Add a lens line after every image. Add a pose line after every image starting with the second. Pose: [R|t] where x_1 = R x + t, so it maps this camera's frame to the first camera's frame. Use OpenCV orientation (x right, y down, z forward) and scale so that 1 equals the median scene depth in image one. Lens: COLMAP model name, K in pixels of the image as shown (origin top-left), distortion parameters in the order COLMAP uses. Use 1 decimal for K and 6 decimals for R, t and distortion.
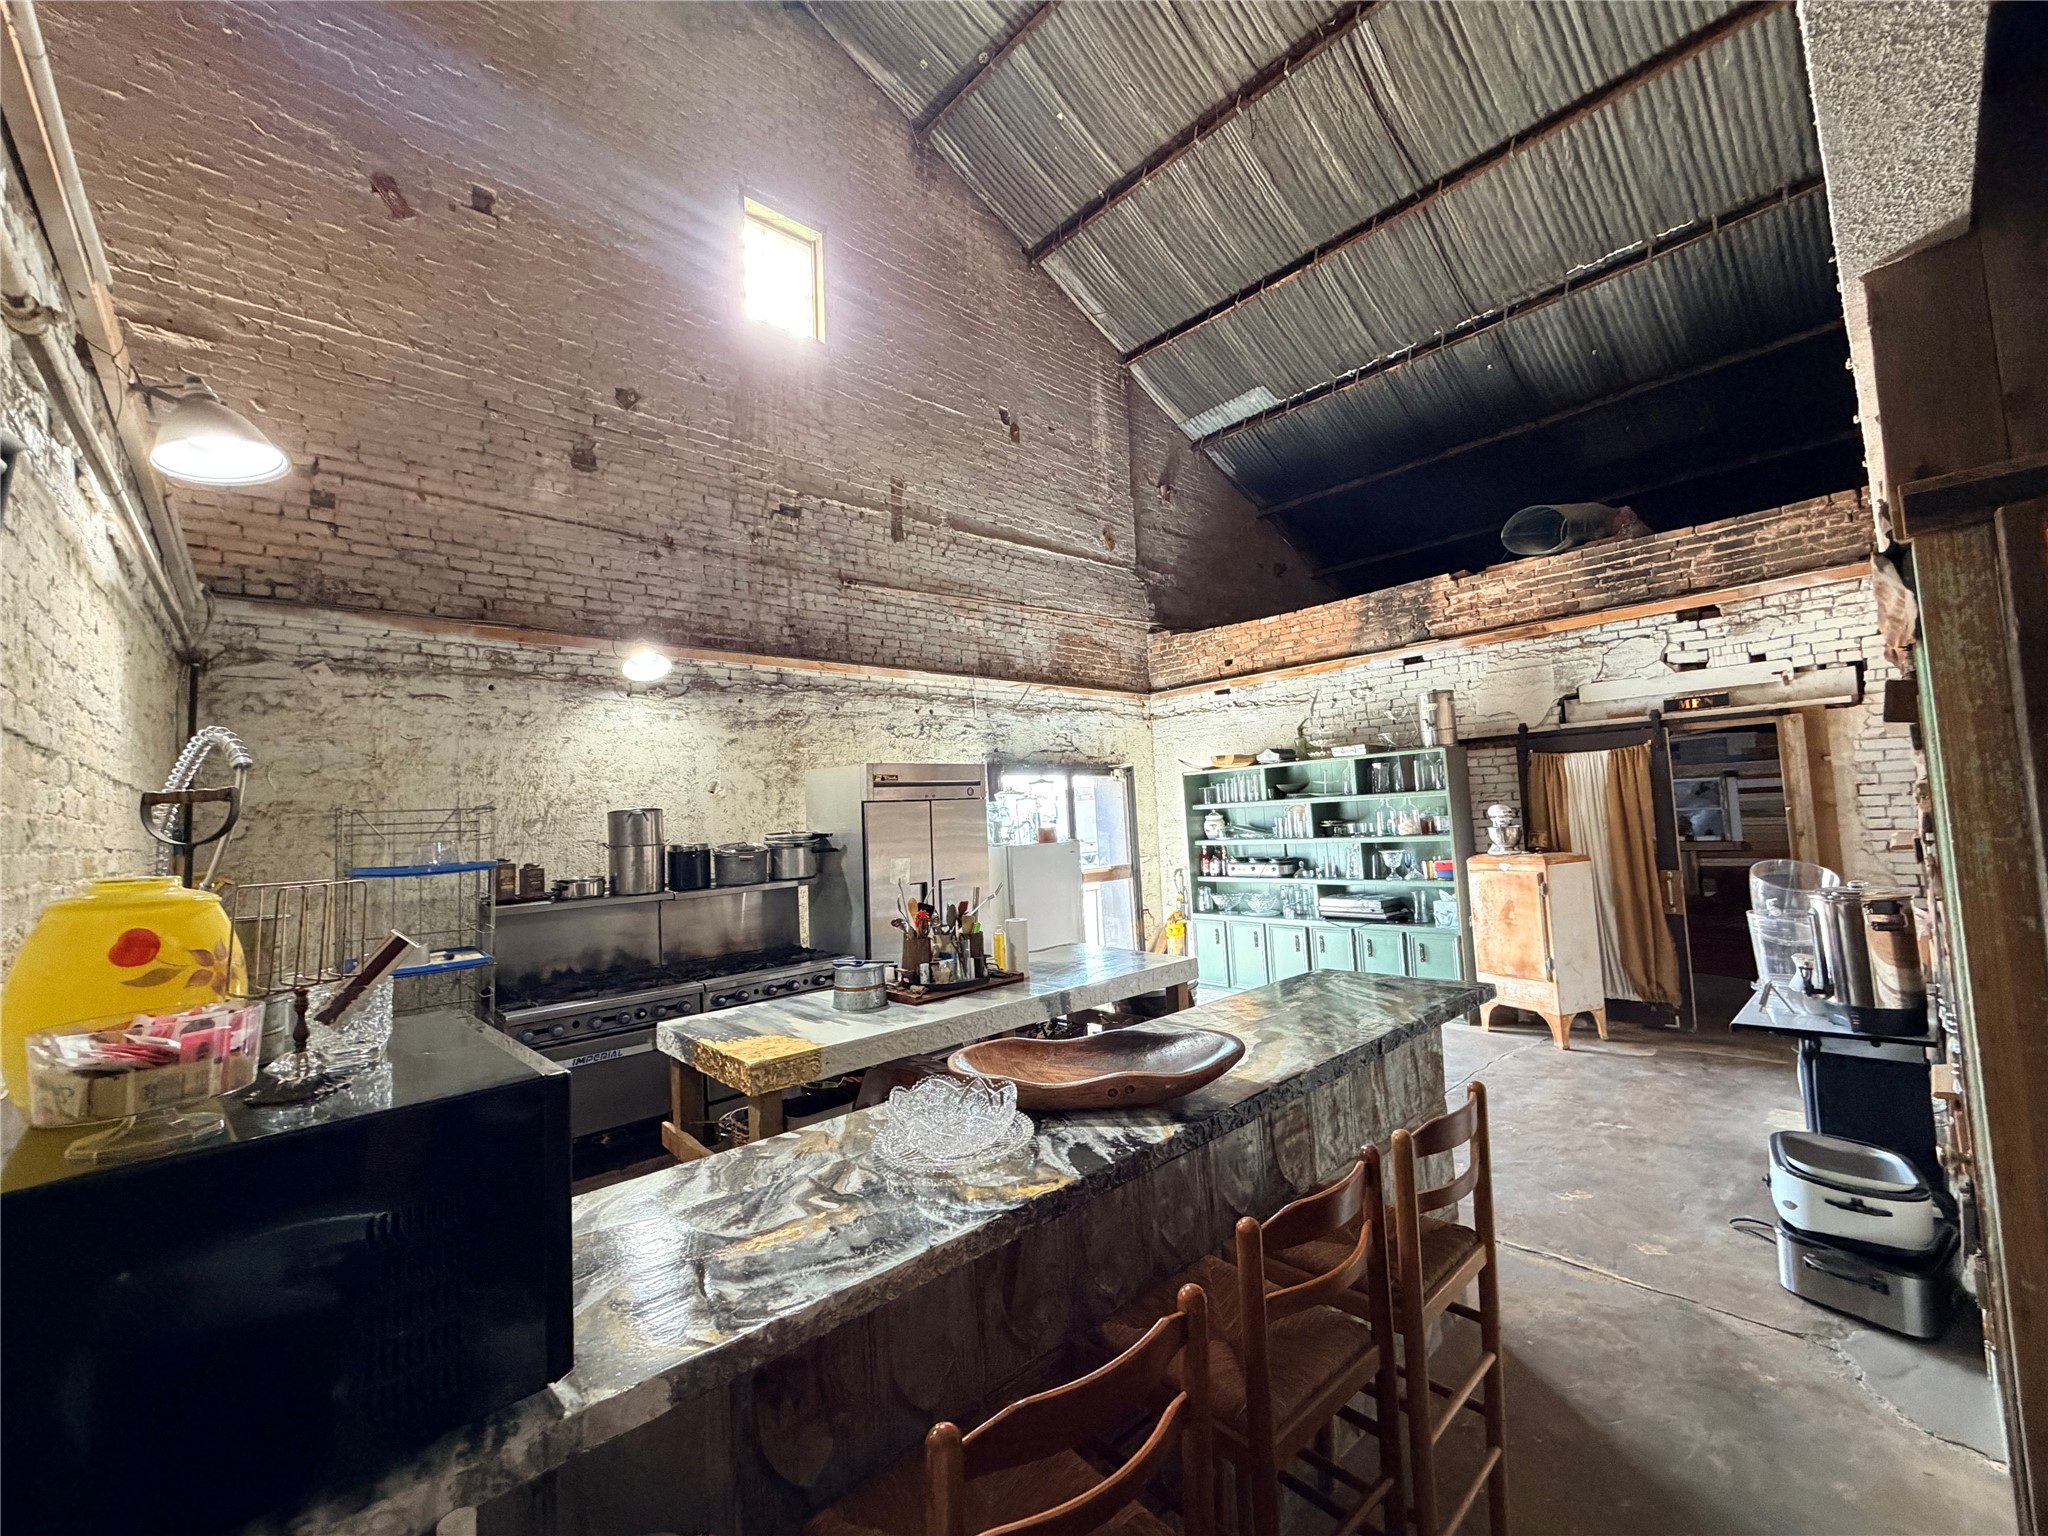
lens RADIAL K [[816.3, 0, 1017.4], [0, 816.3, 764.5], [0, 0, 1]] dist [0.001511, -0.000639]
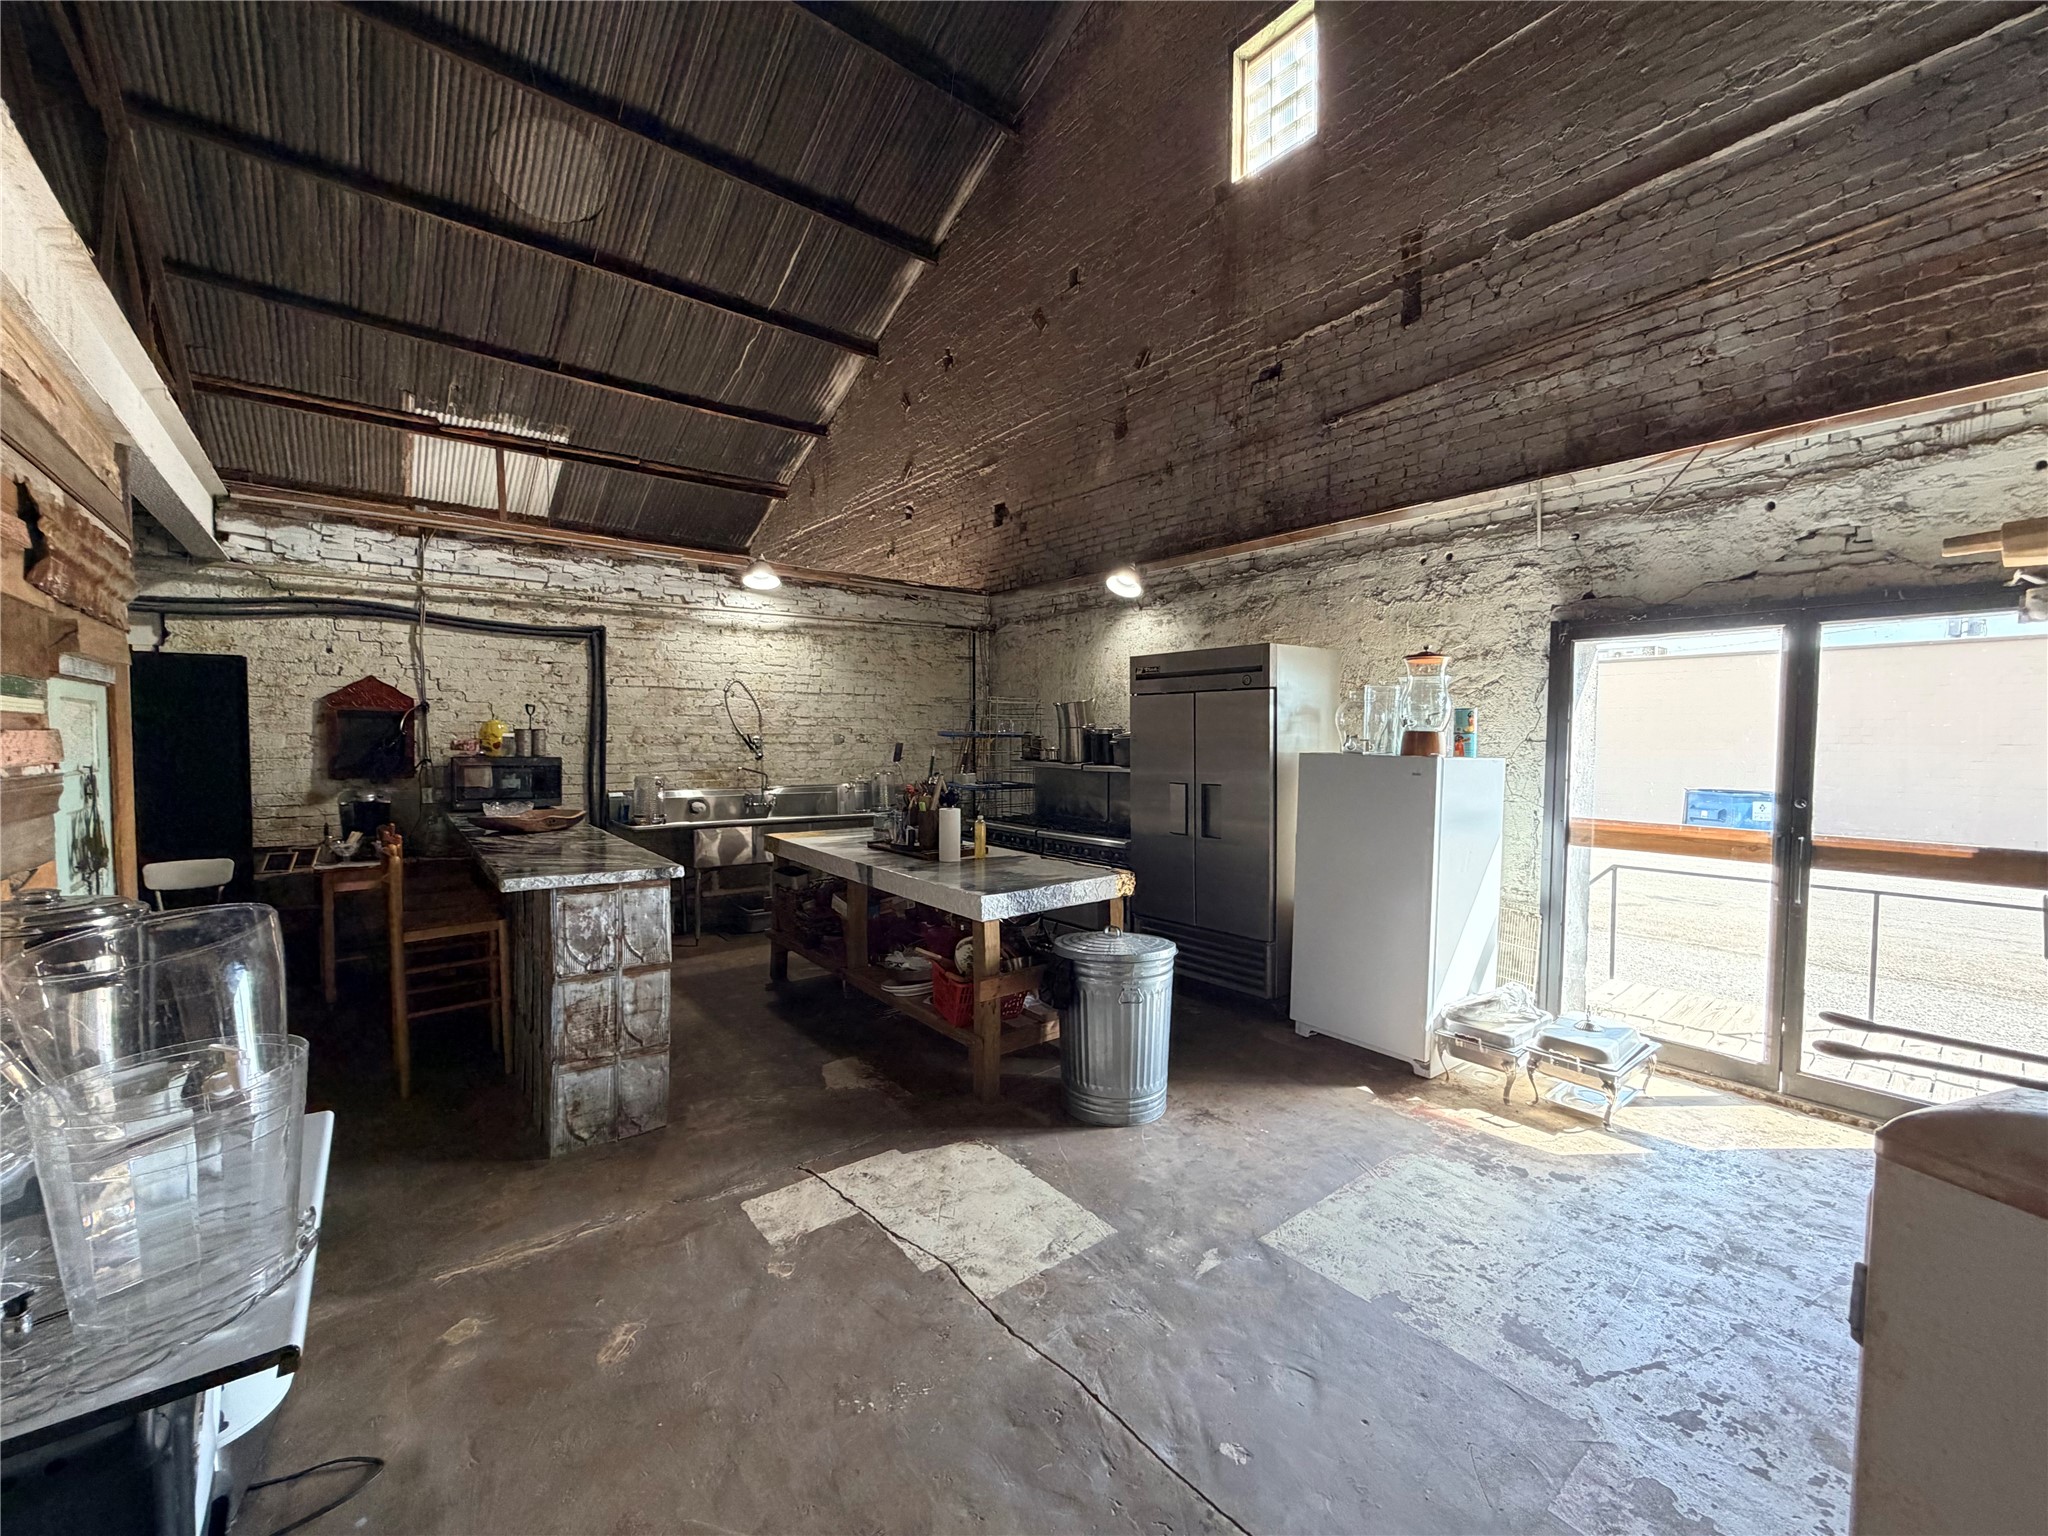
lens RADIAL K [[816.3, 0, 1017.9], [0, 816.3, 764.5], [0, 0, 1]] dist [0.001511, -0.000639]
pose [[-0.059449, 0.085495, -0.994563, 0.831142], [0.064952, 0.994546, 0.081611, 0.039514], [0.996116, -0.059748, -0.064678, 0.912881]]
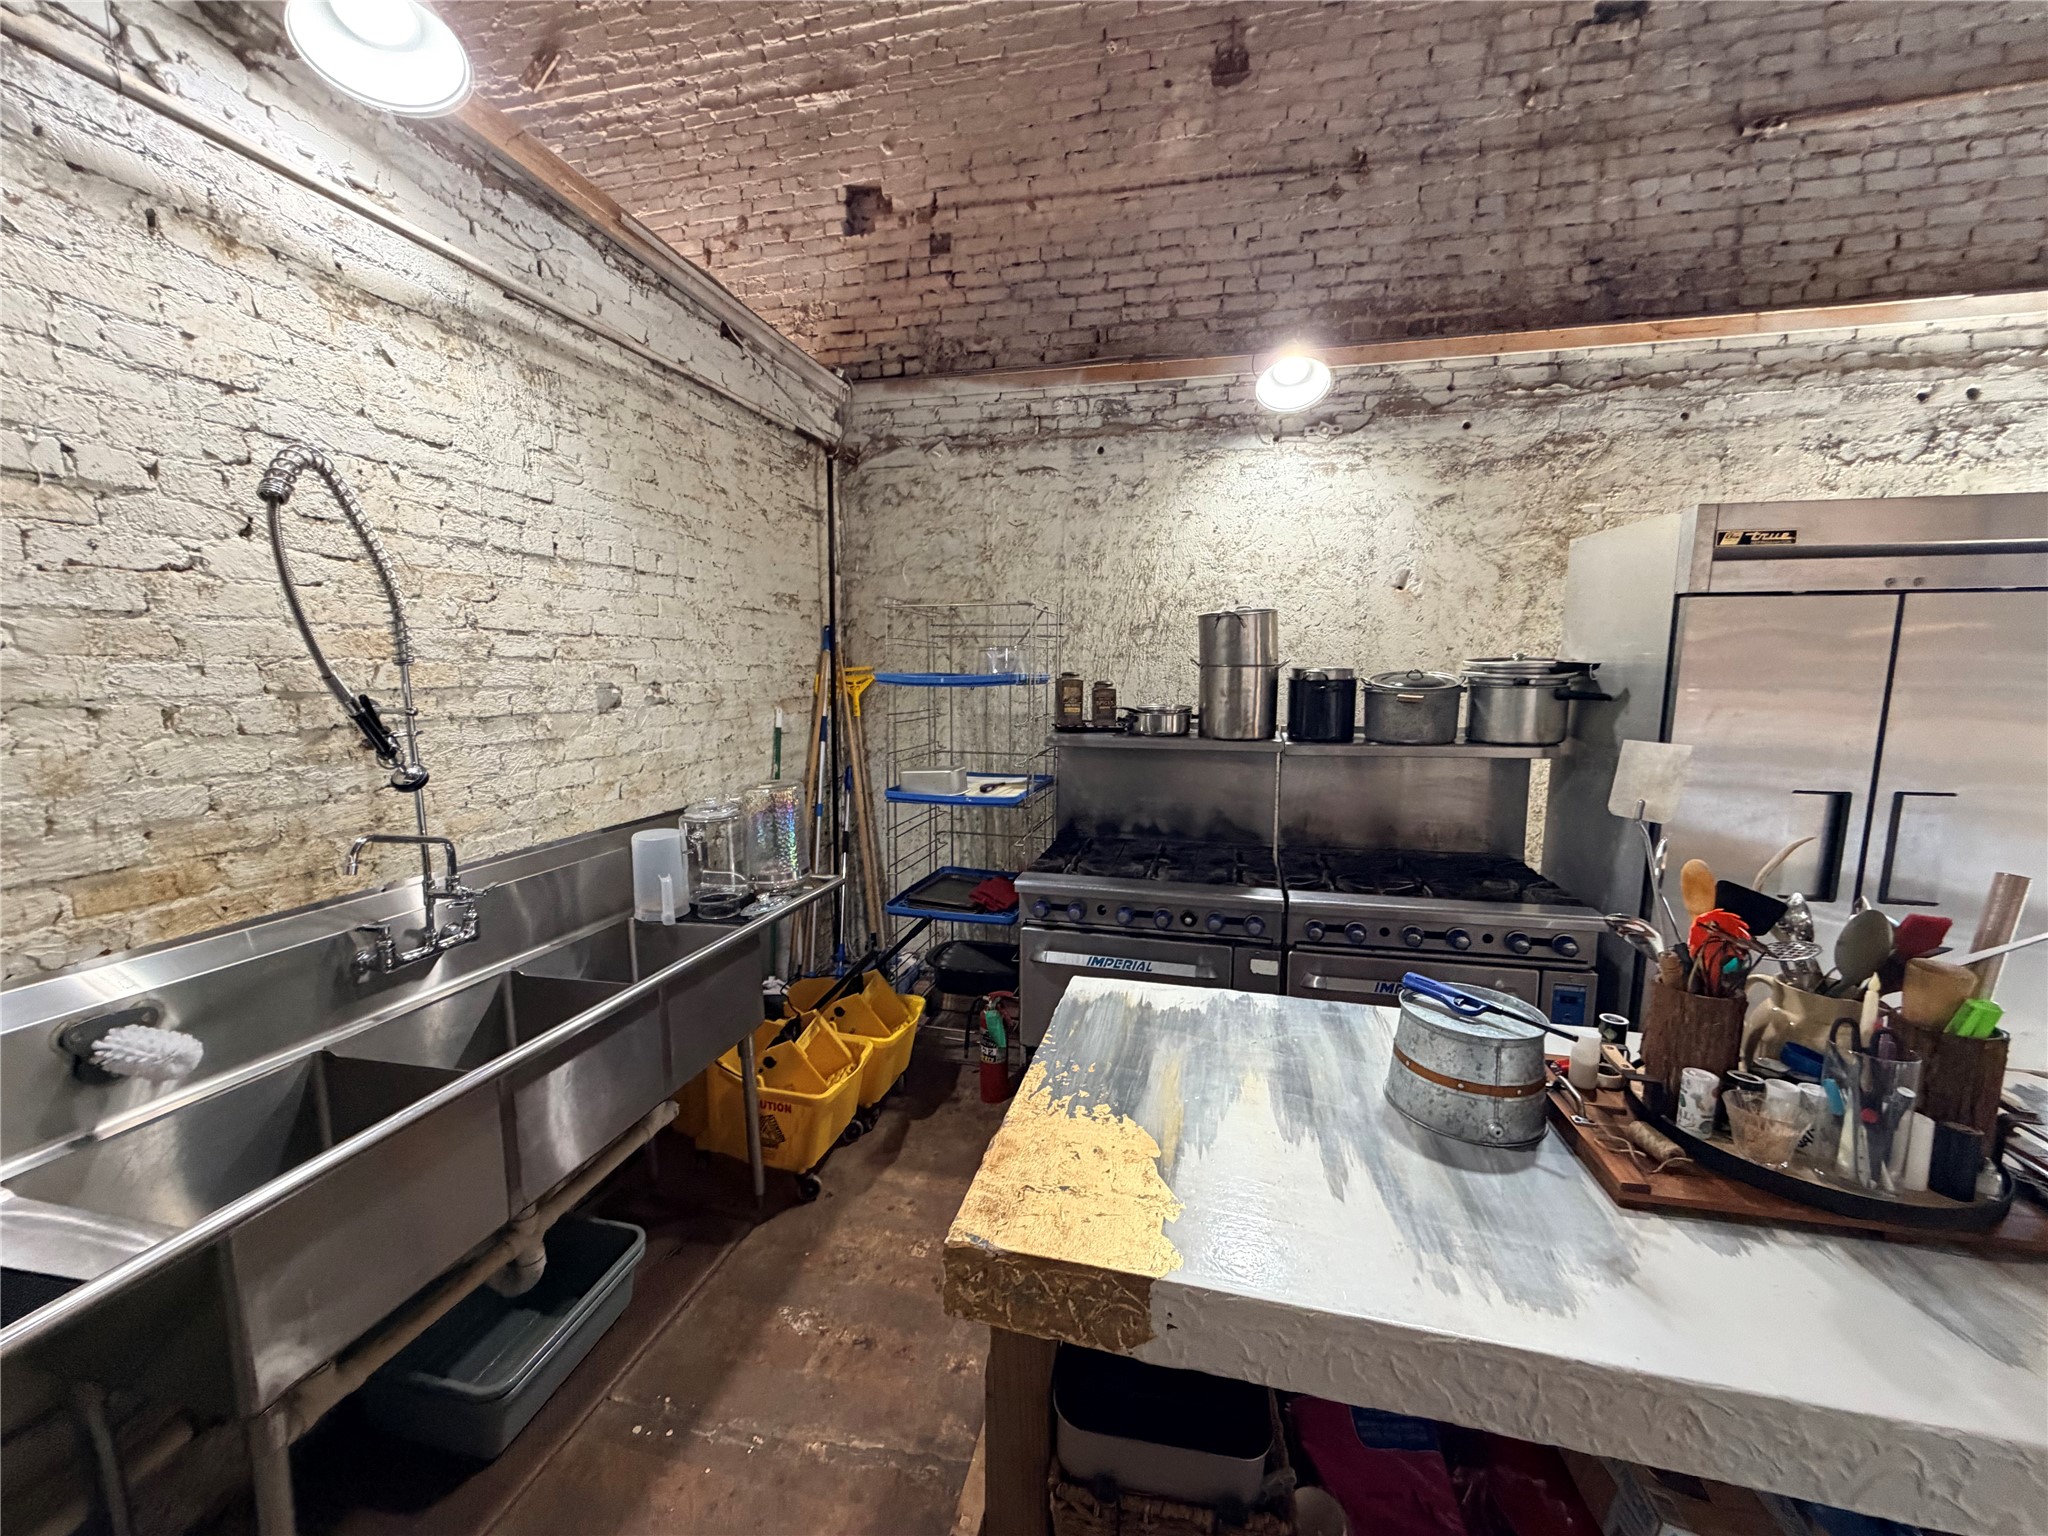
lens RADIAL K [[816.3, 0, 1018.2], [0, 816.3, 764.7], [0, 0, 1]] dist [0.001511, -0.000639]
pose [[0.565765, 0.150548, -0.810707, -0.016934], [0.023749, 0.979808, 0.198523, 0.039069], [0.824224, -0.131571, 0.550766, 0.442143]]
